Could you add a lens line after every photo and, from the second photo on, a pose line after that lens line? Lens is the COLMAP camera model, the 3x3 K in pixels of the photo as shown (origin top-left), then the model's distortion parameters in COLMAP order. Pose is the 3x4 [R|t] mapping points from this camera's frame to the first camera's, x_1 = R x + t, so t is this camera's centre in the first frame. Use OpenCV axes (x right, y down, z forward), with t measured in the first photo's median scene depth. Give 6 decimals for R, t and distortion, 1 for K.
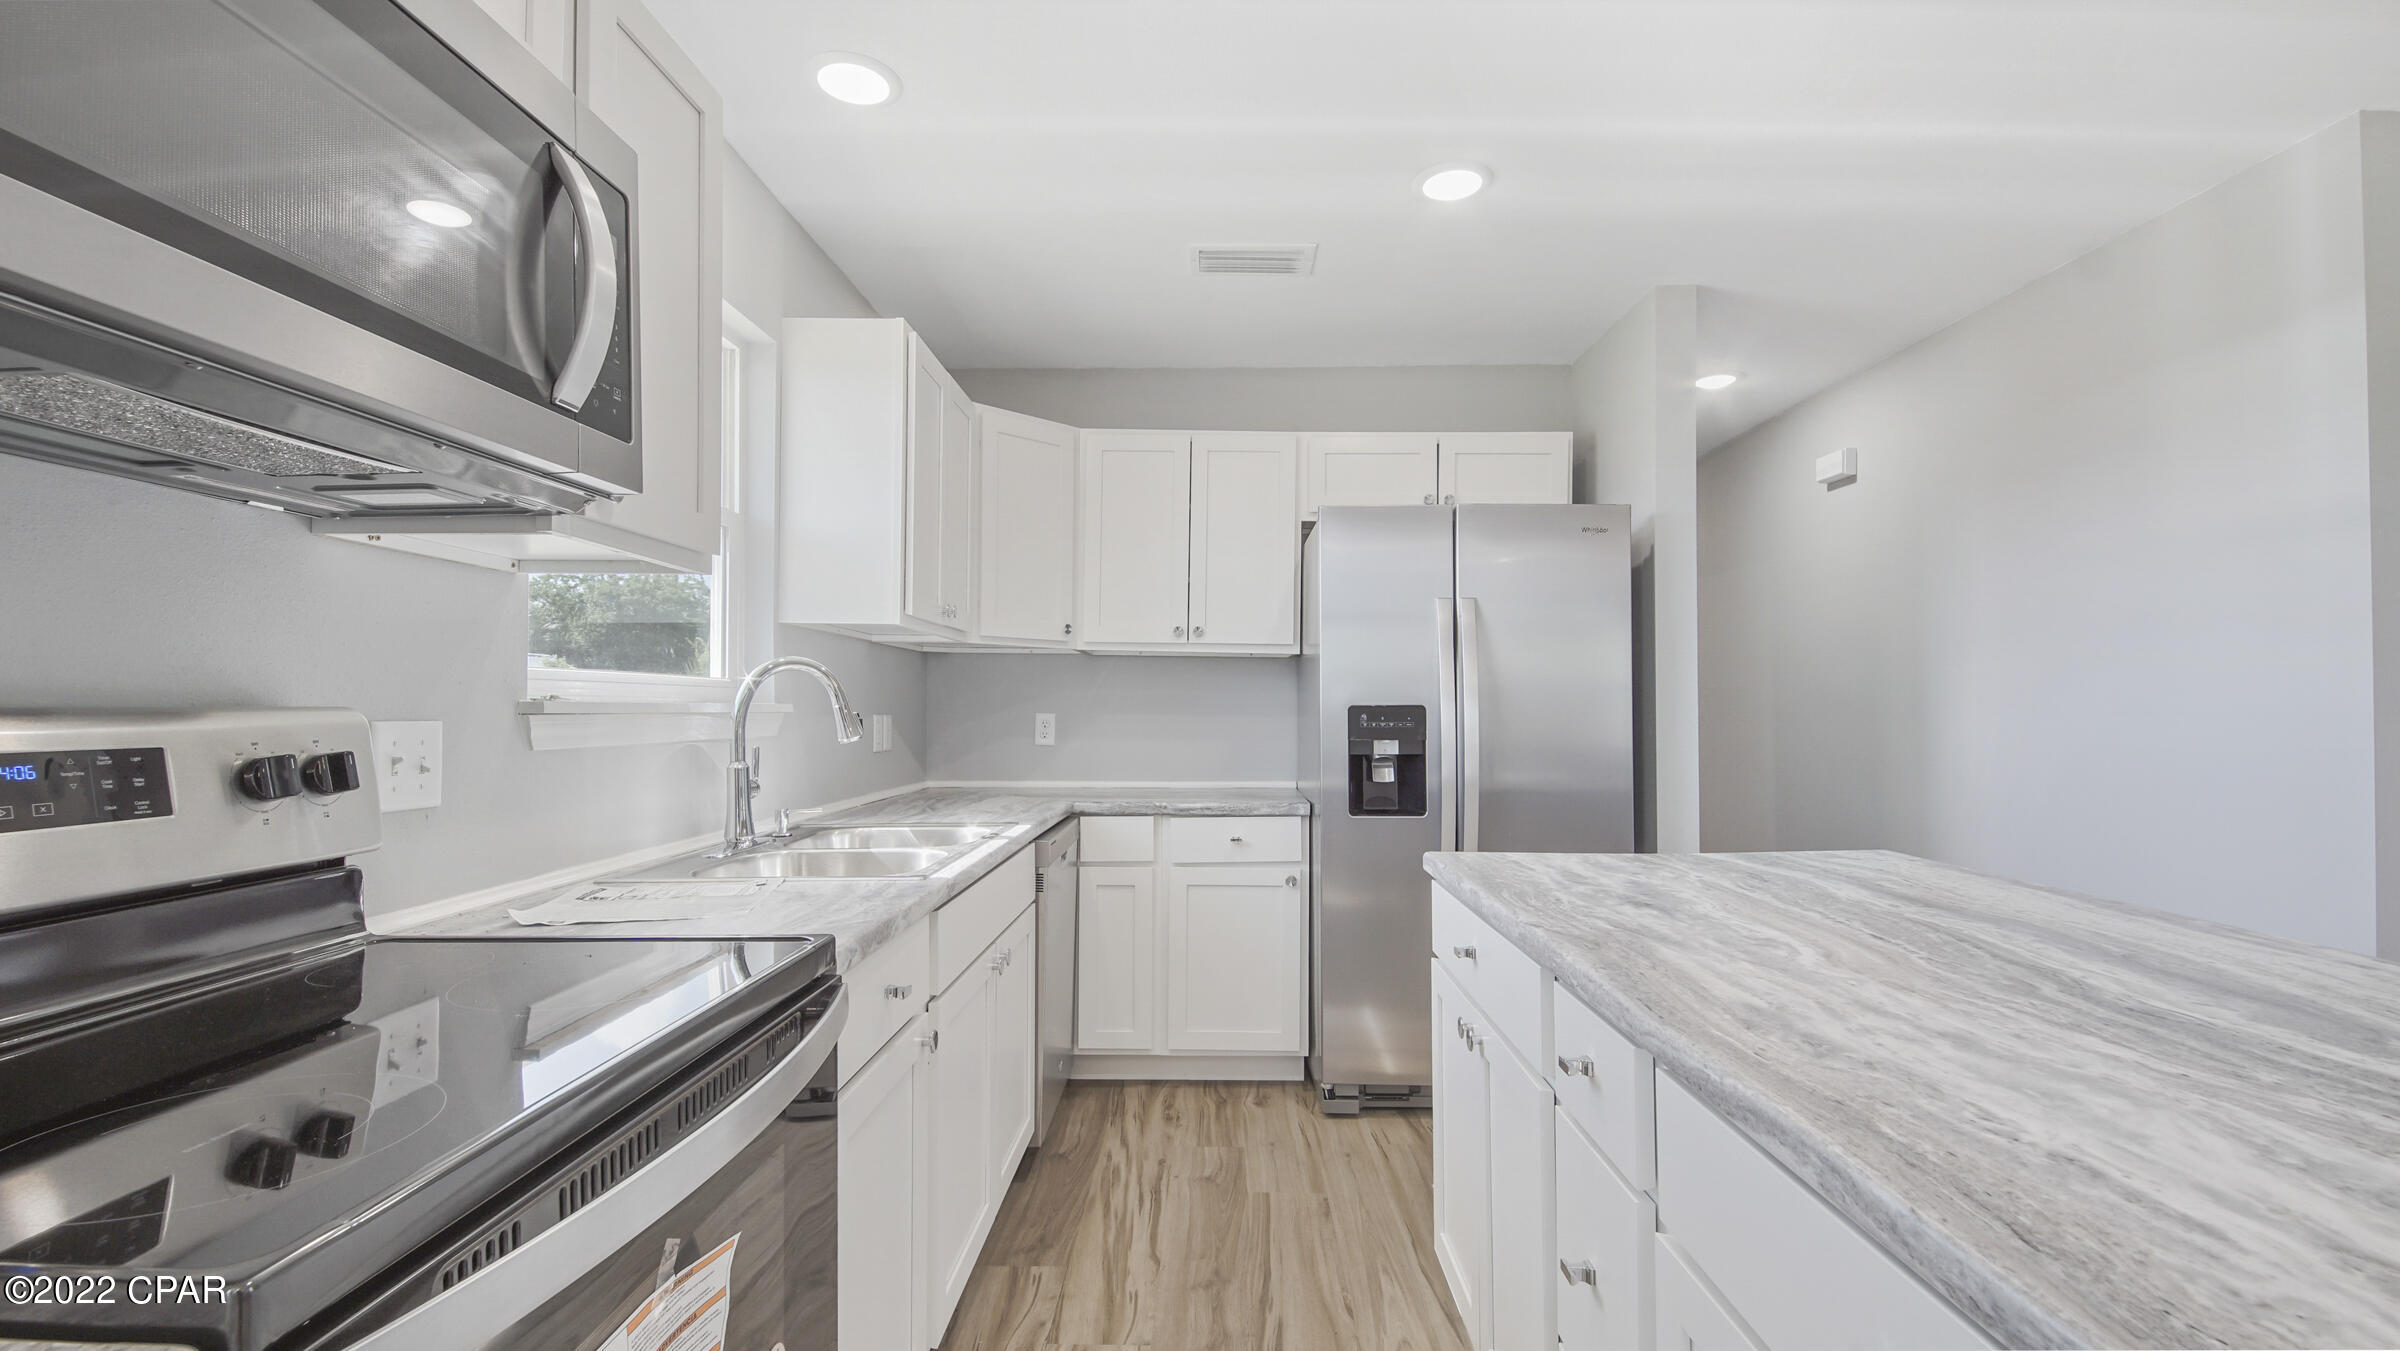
lens RADIAL K [[1059.2, 0, 1167.3], [0, 1059.2, 692.2], [0, 0, 1]] dist [0.011229, -0.011448]
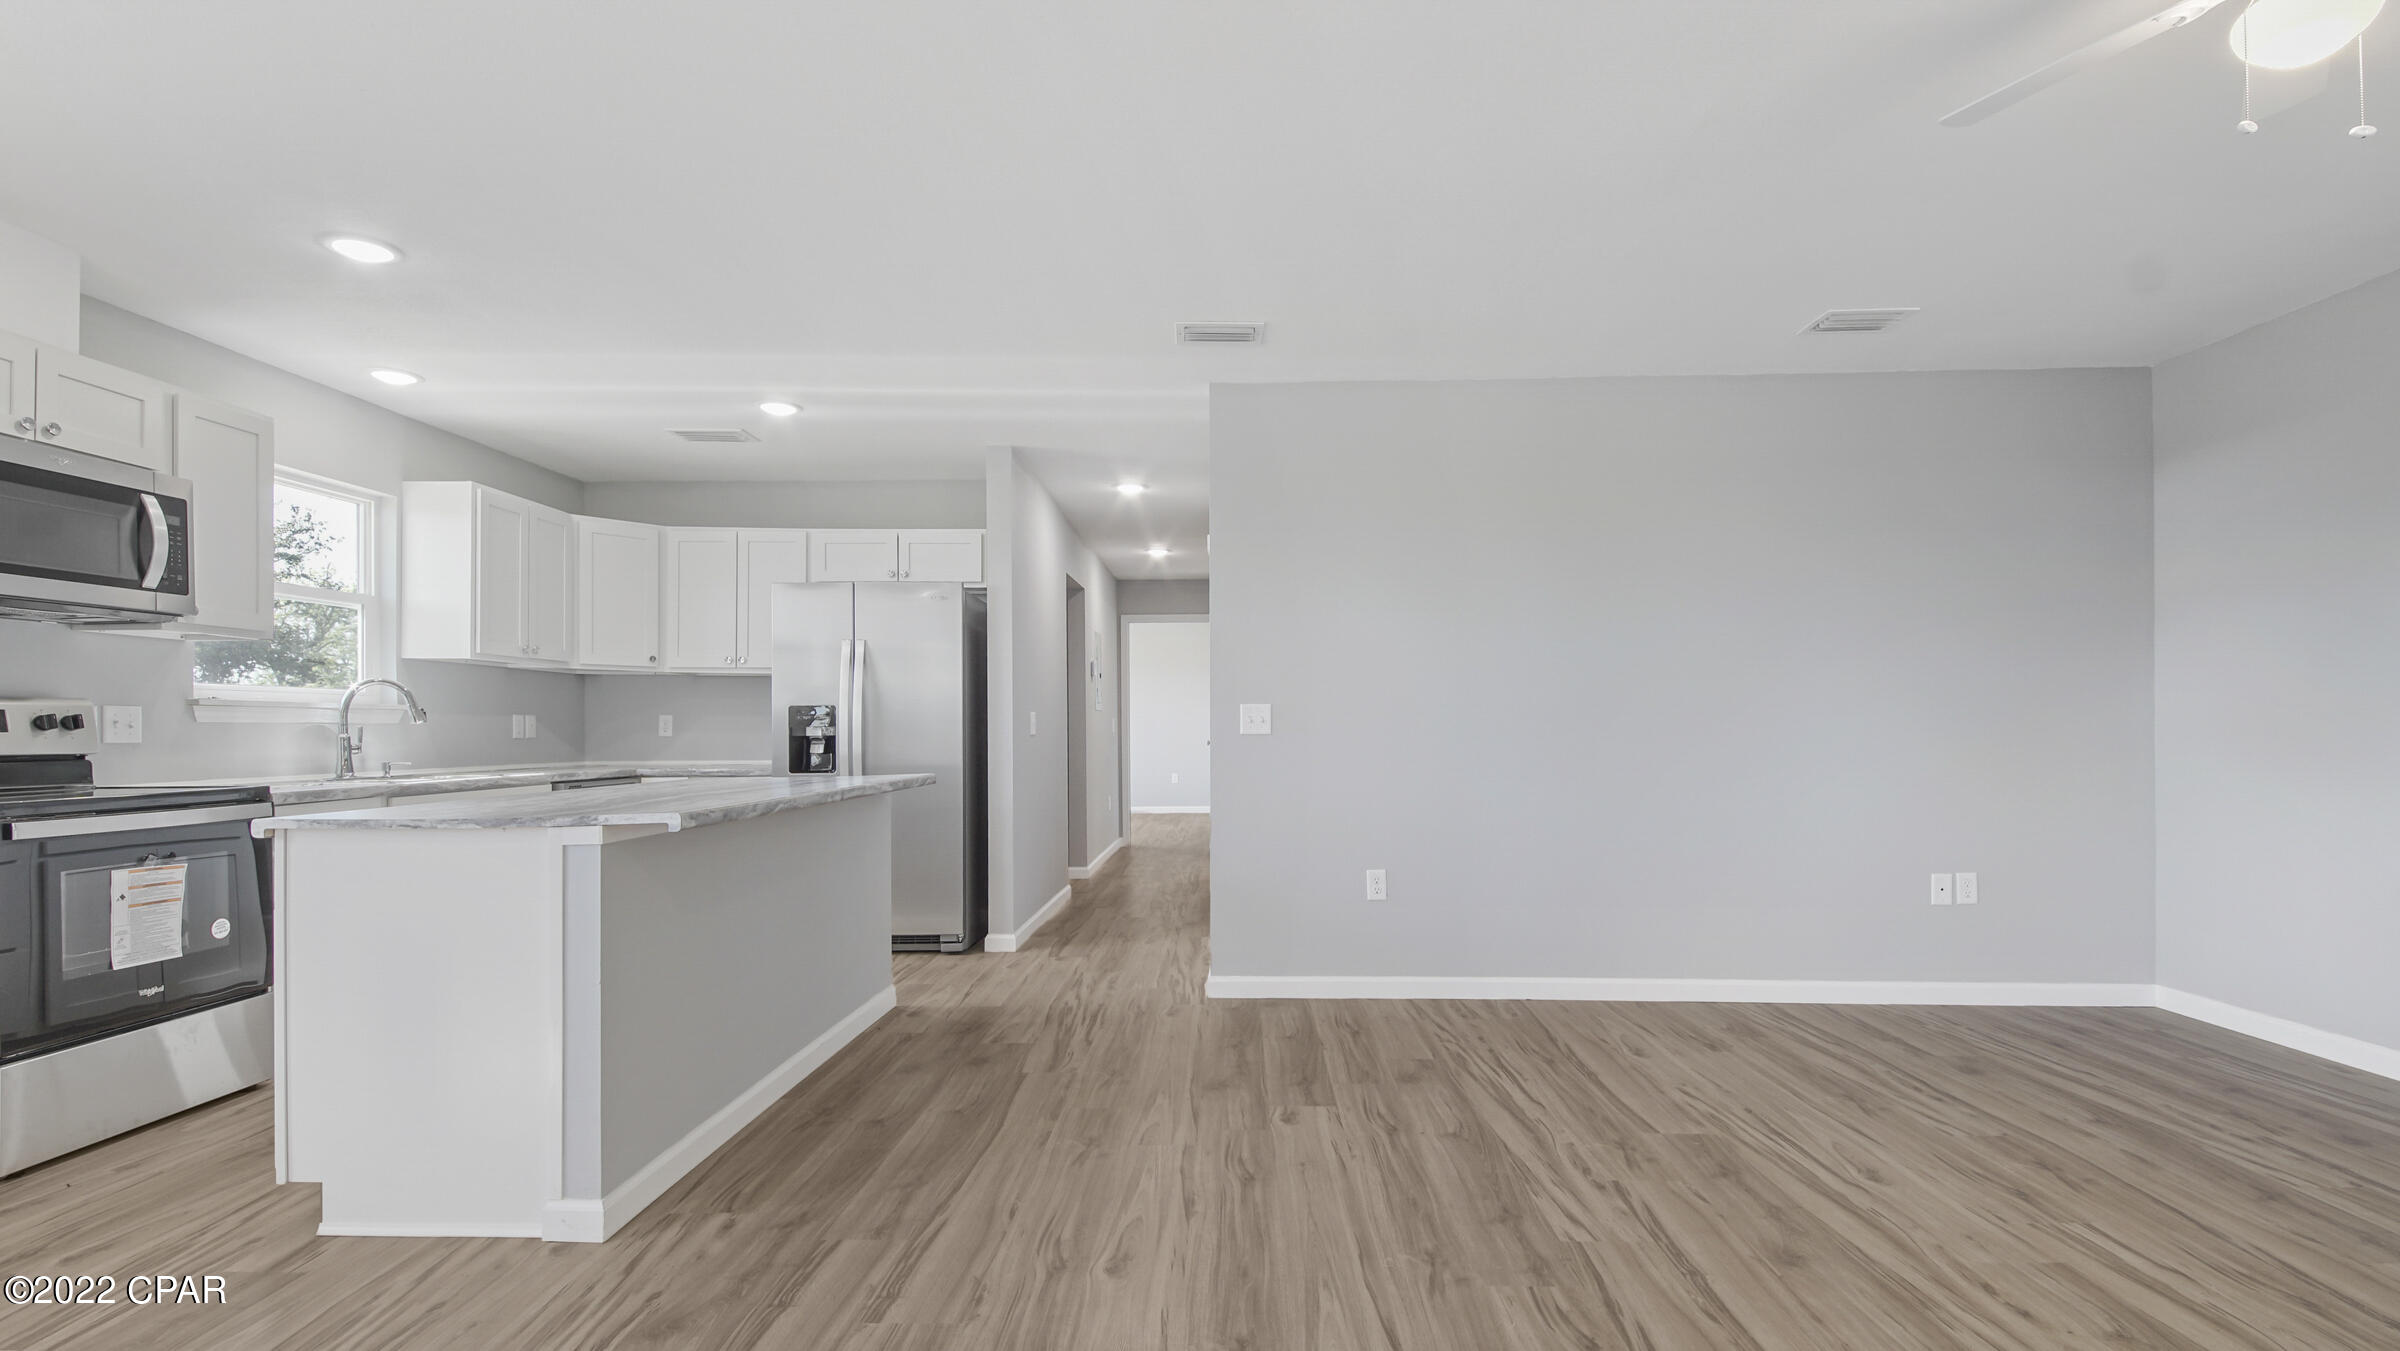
lens RADIAL K [[1059.2, 0, 1172.0], [0, 1059.2, 722.5], [0, 0, 1]] dist [0.011229, -0.011448]
pose [[0.999691, -0.006556, 0.023970, 0.760016], [0.006328, 0.999934, 0.009581, 0.027759], [-0.024031, -0.009426, 0.999667, -0.684470]]
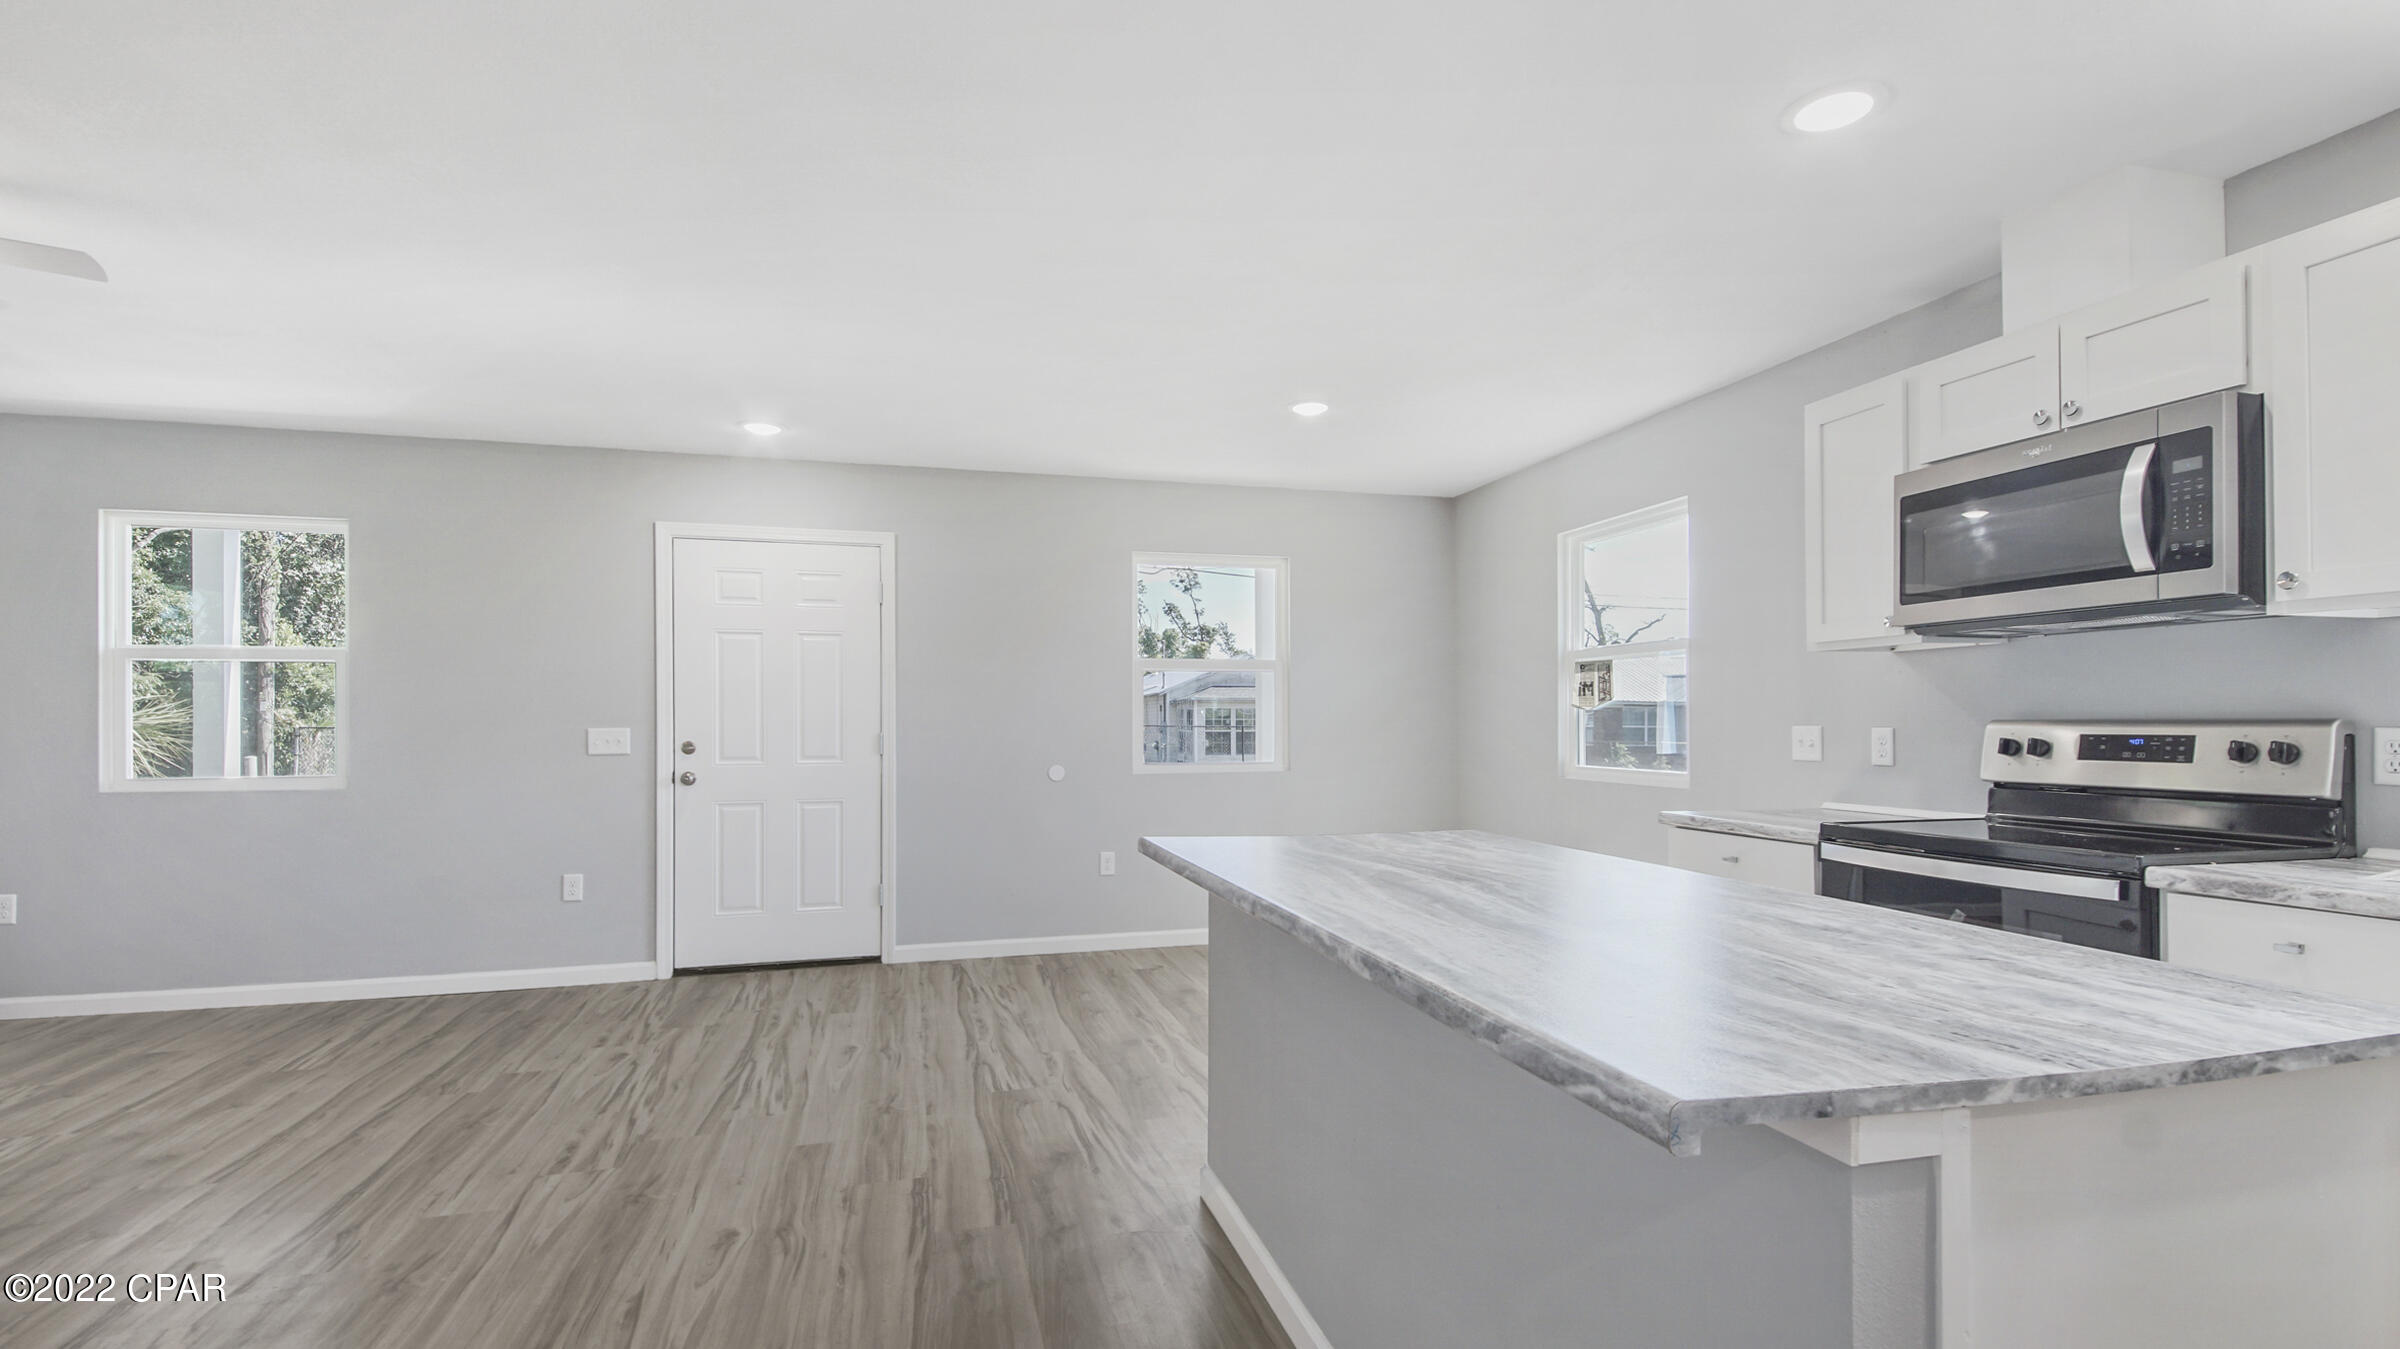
lens RADIAL K [[1059.2, 0, 1180.0], [0, 1059.2, 689.7], [0, 0, 1]] dist [0.011229, -0.011448]
pose [[-0.945656, -0.007787, -0.325075, 0.684605], [0.006837, 0.999016, -0.043820, 0.012926], [0.325096, -0.043661, -0.944672, 0.863446]]
